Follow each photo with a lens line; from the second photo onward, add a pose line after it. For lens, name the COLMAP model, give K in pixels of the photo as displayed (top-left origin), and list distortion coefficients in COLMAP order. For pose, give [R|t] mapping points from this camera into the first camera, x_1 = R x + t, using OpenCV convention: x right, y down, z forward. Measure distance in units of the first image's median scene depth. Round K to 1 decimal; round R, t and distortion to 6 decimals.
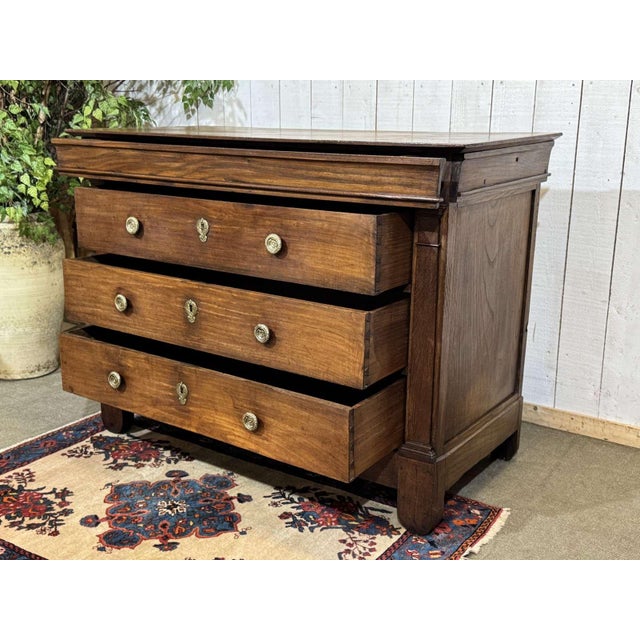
lens RADIAL K [[810.1, 0, 315.6], [0, 810.1, 327.2], [0, 0, 1]] dist [0.090956, 0.000000]
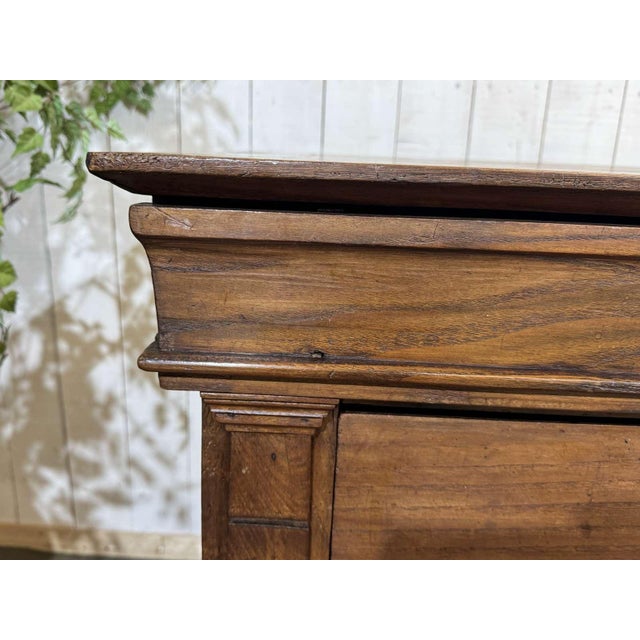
lens RADIAL K [[582.8, 0, 316.0], [0, 582.8, 322.2], [0, 0, 1]] dist [0.015115, 0.000000]
pose [[0.831428, -0.125527, 0.541268, -0.343150], [0.111067, 0.992033, 0.059459, -0.215496], [-0.544419, 0.010681, 0.838745, 0.905605]]
